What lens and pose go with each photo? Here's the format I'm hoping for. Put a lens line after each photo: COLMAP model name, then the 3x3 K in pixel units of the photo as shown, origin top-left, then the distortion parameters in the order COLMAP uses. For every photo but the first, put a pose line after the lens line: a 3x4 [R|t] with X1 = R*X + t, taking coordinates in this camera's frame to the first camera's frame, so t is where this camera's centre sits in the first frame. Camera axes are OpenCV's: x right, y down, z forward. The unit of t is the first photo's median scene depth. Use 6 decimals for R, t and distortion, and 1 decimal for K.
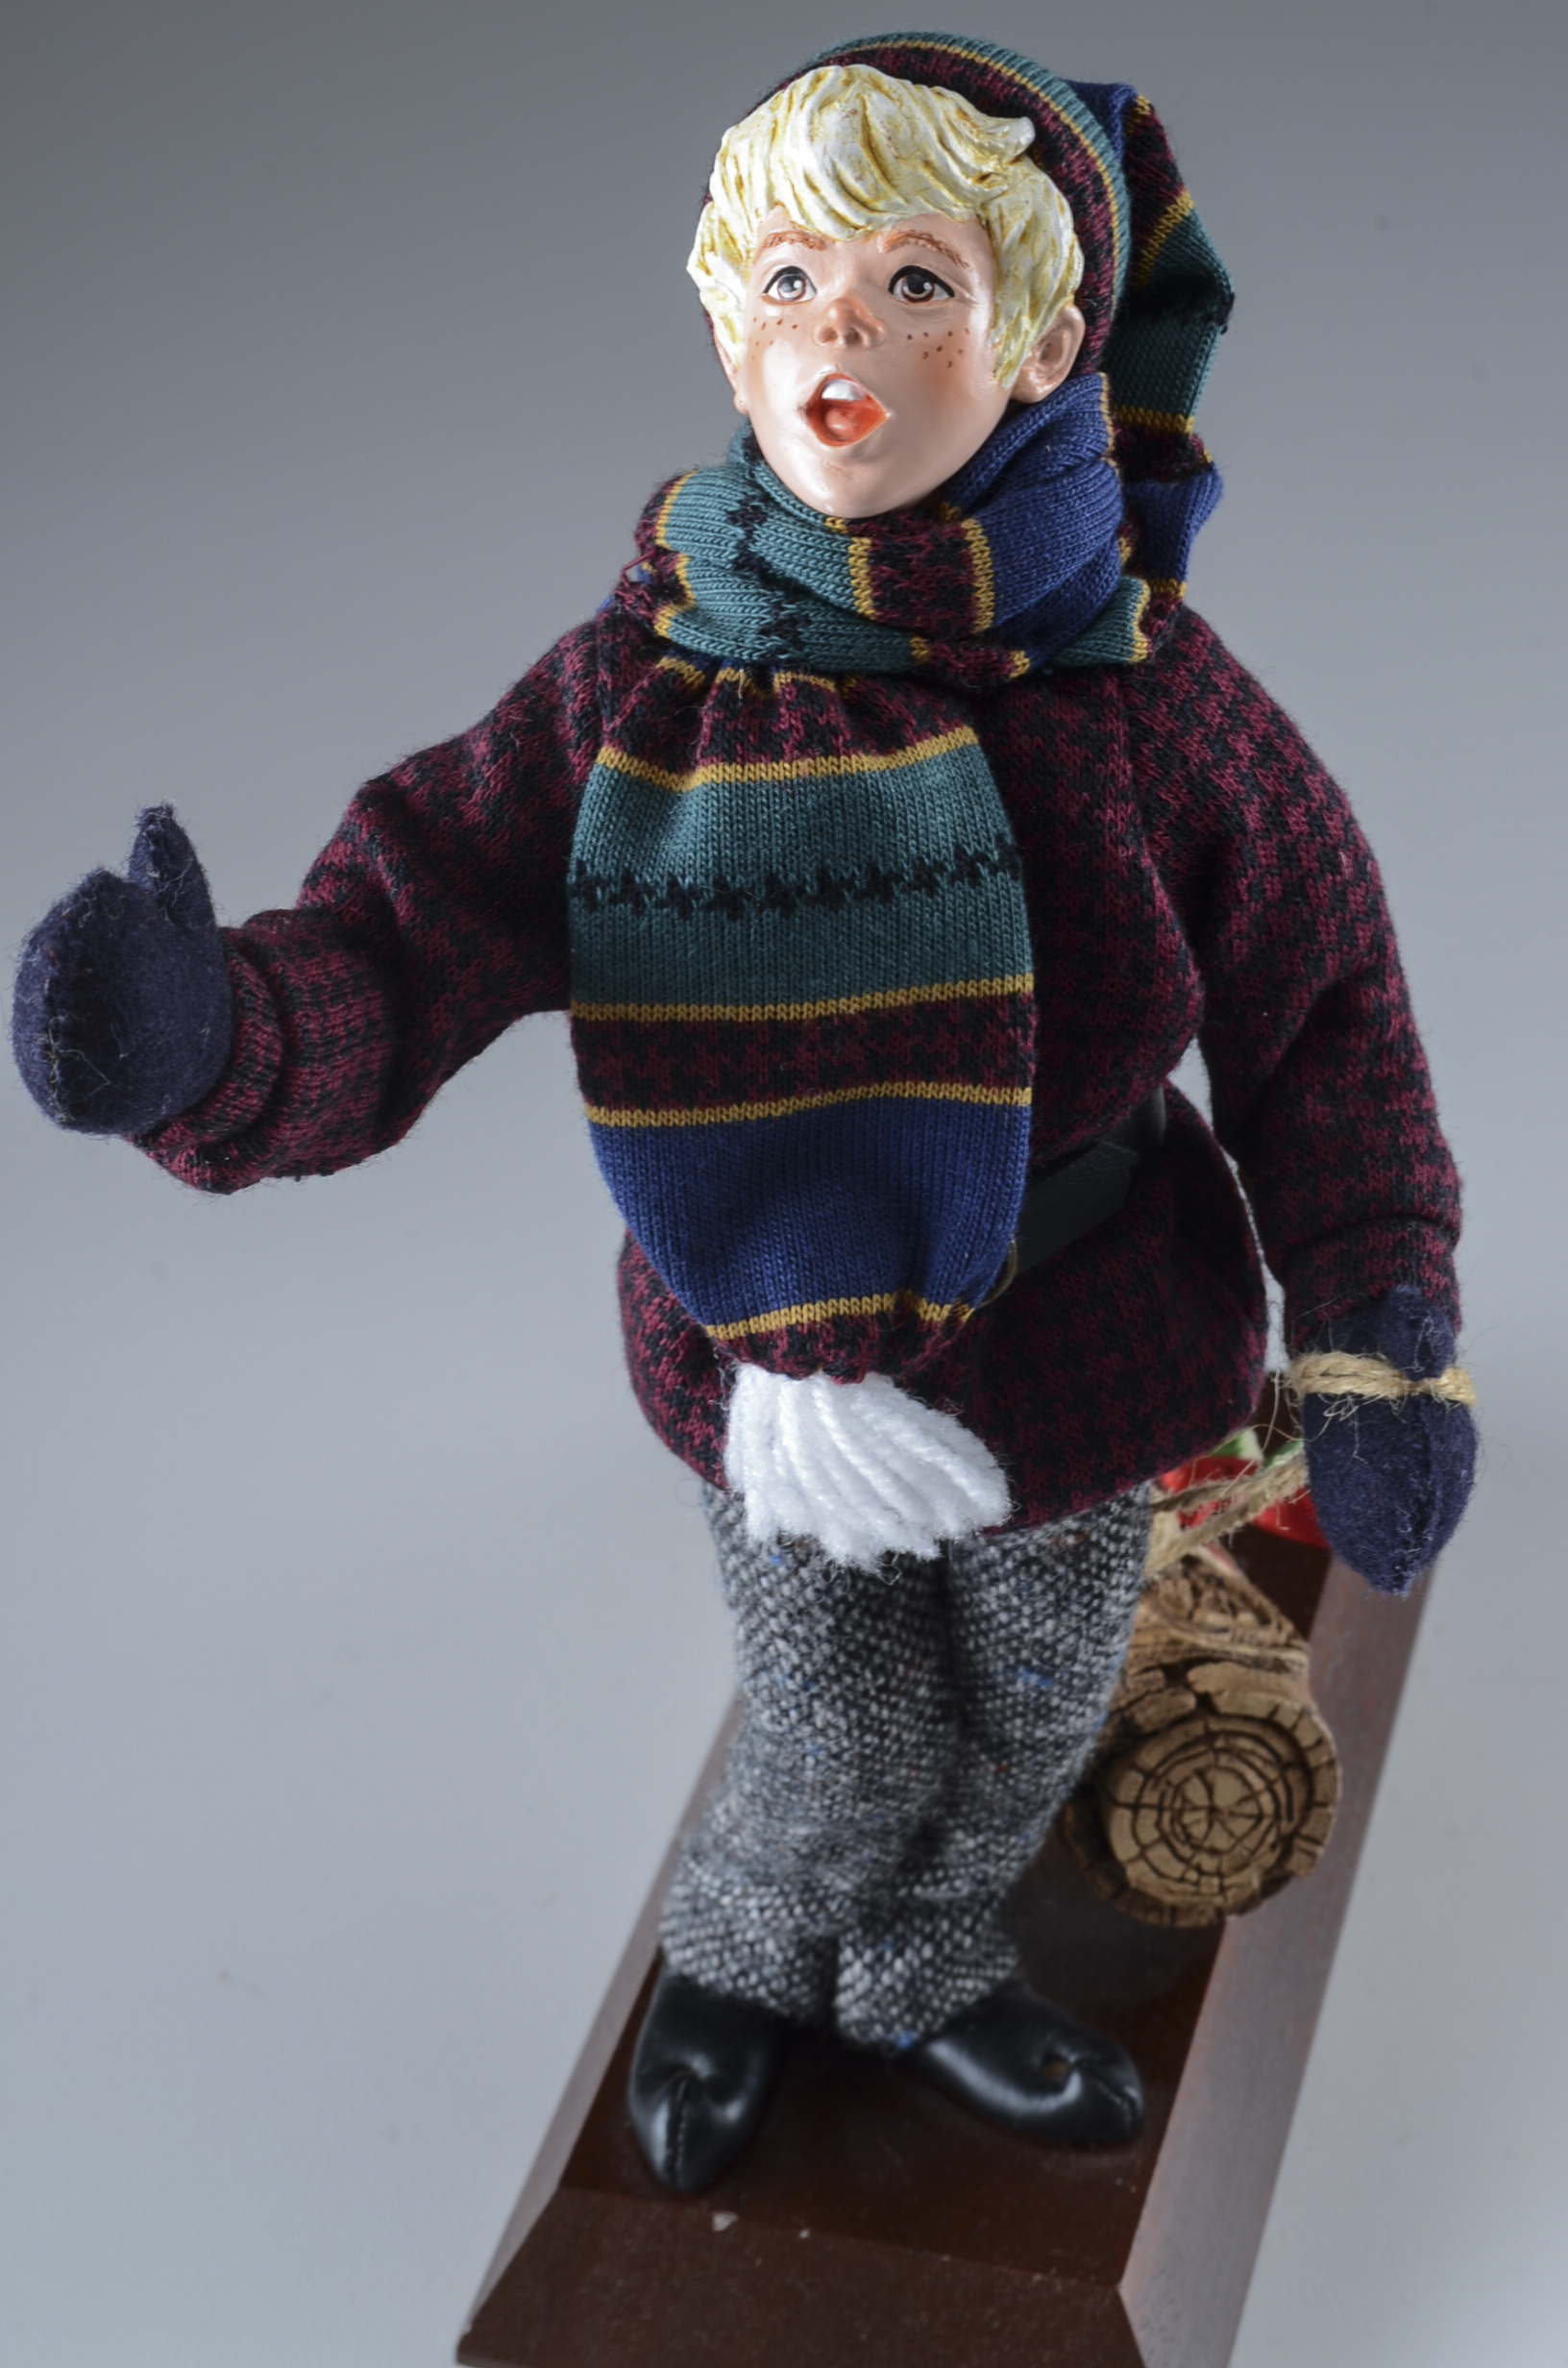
lens RADIAL K [[4752.2, 0, 784.0], [0, 4752.2, 1184.0], [0, 0, 1]] dist [-0.034760, -0.002727]
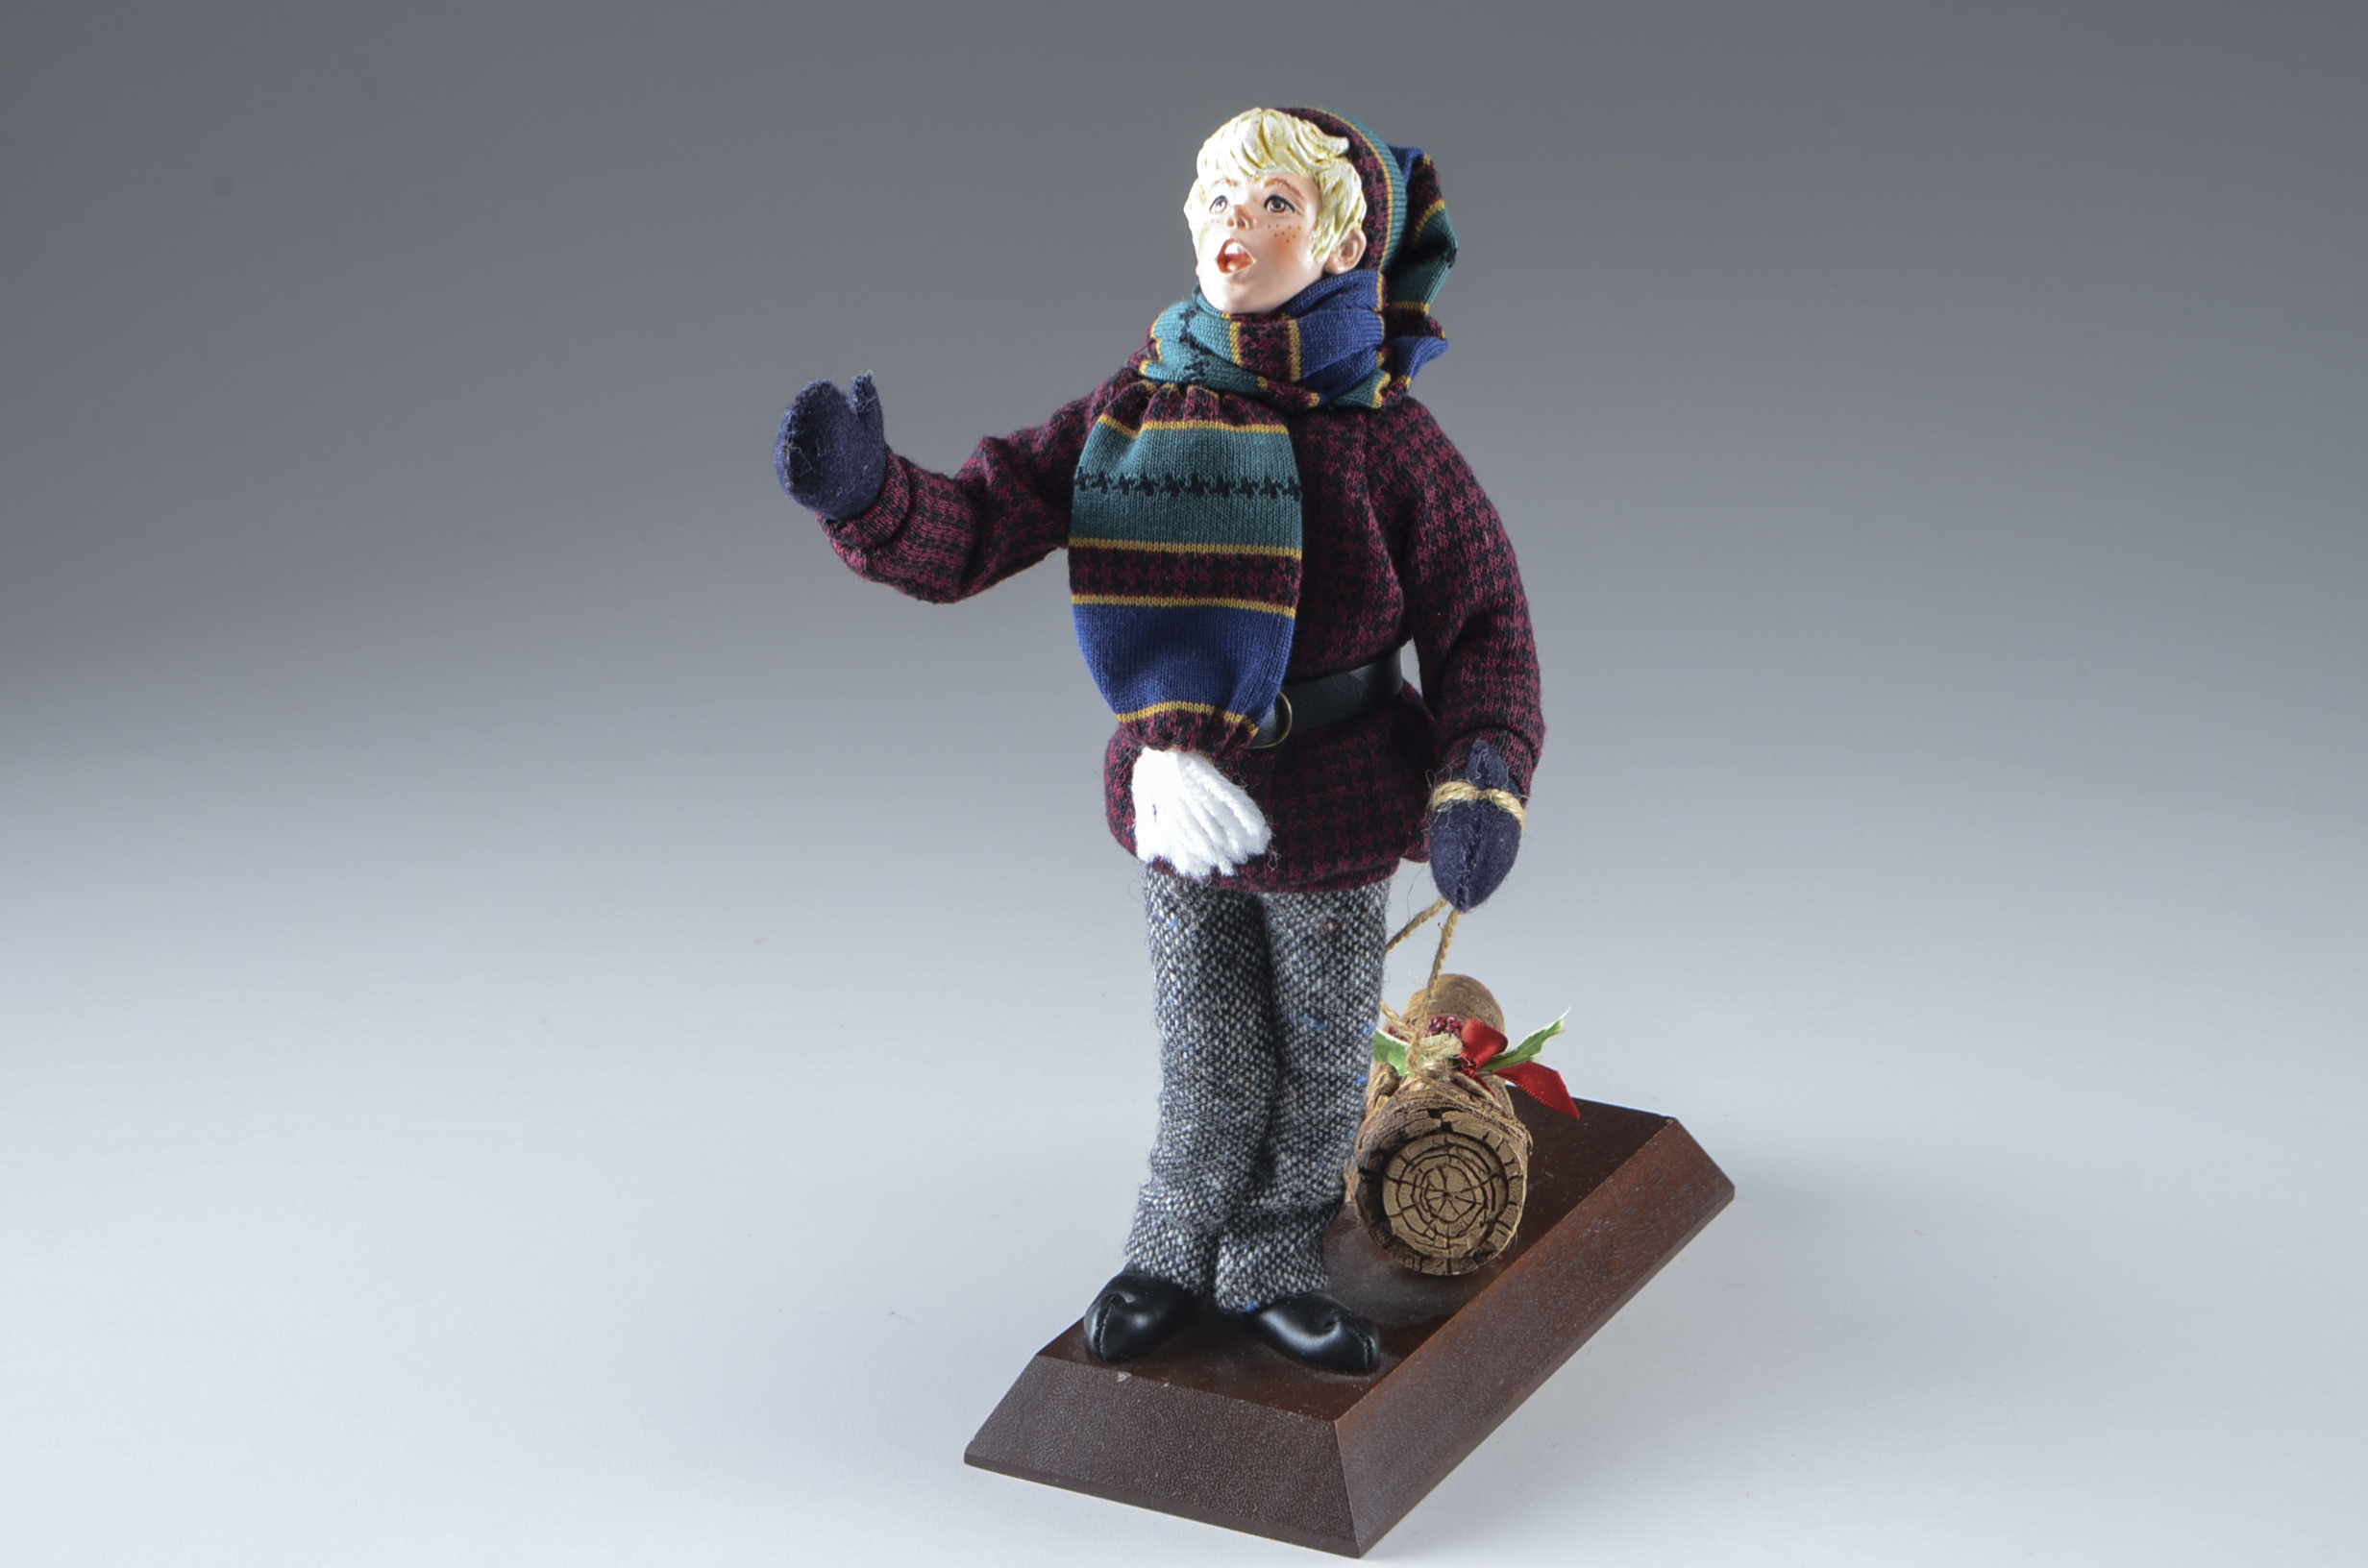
lens RADIAL K [[4752.2, 0, 1184.0], [0, 4752.2, 784.0], [0, 0, 1]] dist [-0.034760, -0.002727]
pose [[0.975198, 0.097059, -0.198920, 0.403729], [-0.150458, 0.949842, -0.274157, 0.591268], [0.162333, 0.297286, 0.940887, -0.826244]]
